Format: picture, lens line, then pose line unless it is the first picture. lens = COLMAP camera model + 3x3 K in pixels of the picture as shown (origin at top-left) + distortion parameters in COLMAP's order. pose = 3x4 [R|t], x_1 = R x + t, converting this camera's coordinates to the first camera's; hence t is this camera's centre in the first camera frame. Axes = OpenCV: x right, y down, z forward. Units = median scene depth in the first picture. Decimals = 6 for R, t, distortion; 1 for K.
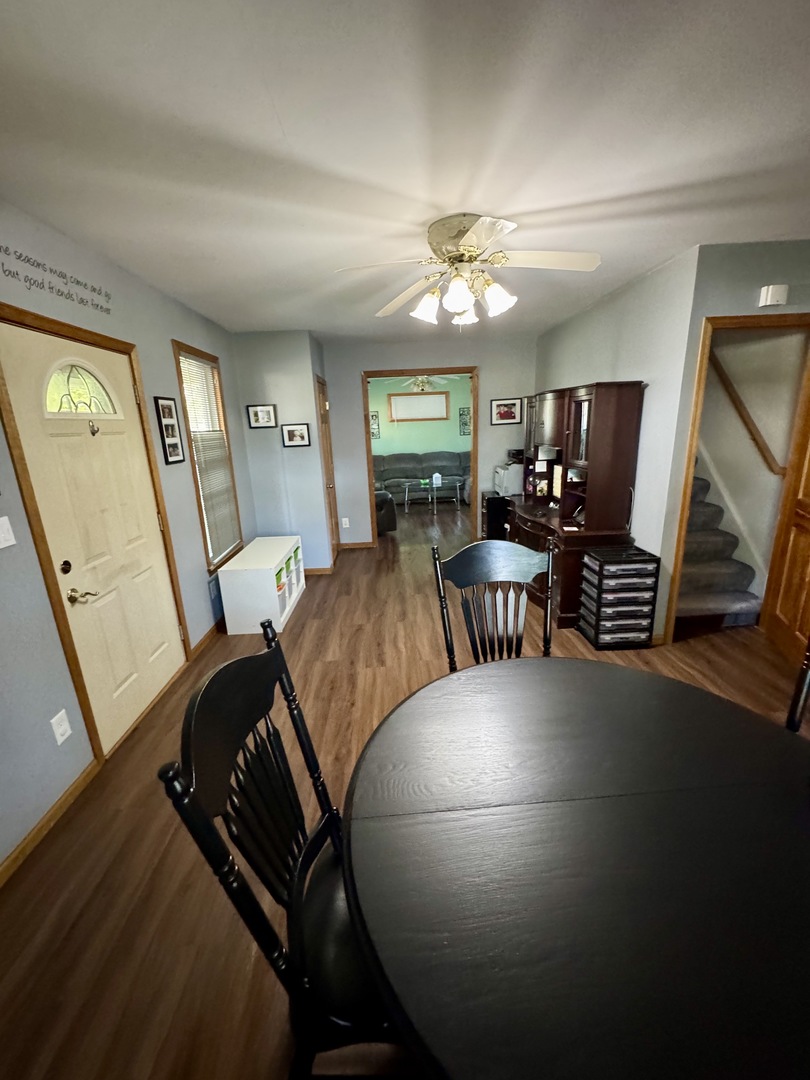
lens RADIAL K [[429.3, 0, 405.3], [0, 429.3, 539.9], [0, 0, 1]] dist [-0.001212, 0.000220]
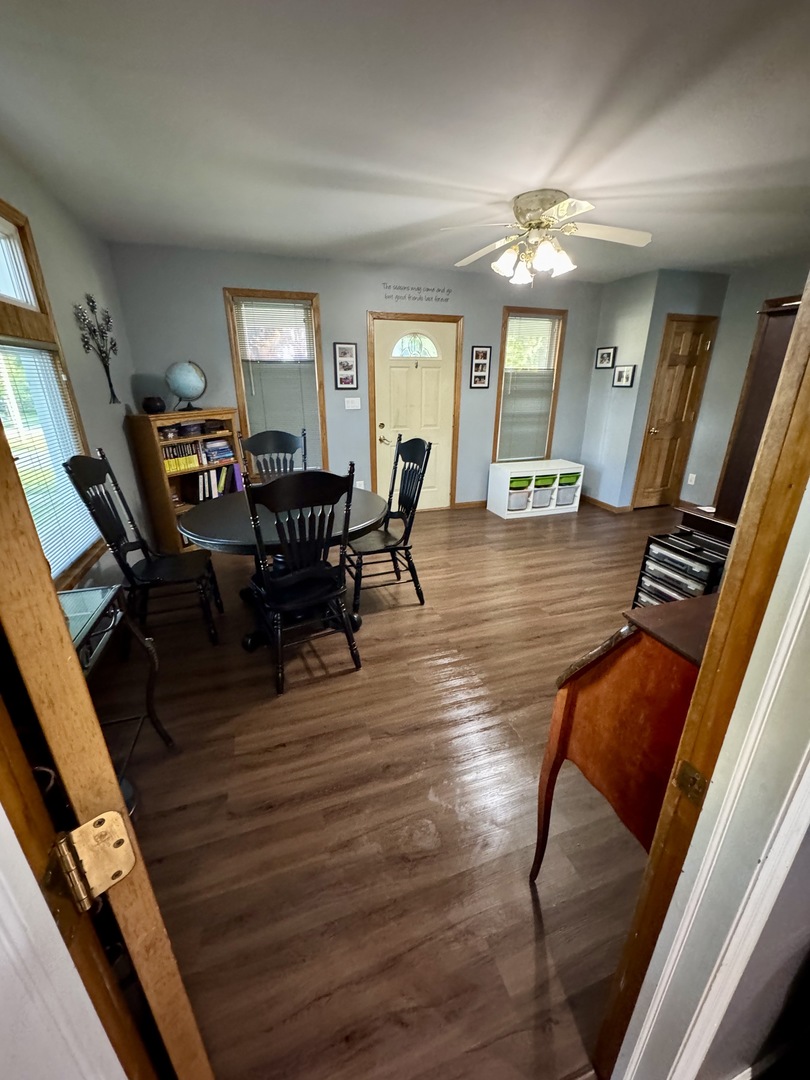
lens RADIAL K [[429.3, 0, 410.2], [0, 429.3, 537.1], [0, 0, 1]] dist [-0.001212, 0.000220]
pose [[0.294654, 0.368028, -0.881892, 1.056273], [-0.263022, 0.918453, 0.295405, -0.075356], [0.918694, 0.144915, 0.367426, 0.254282]]
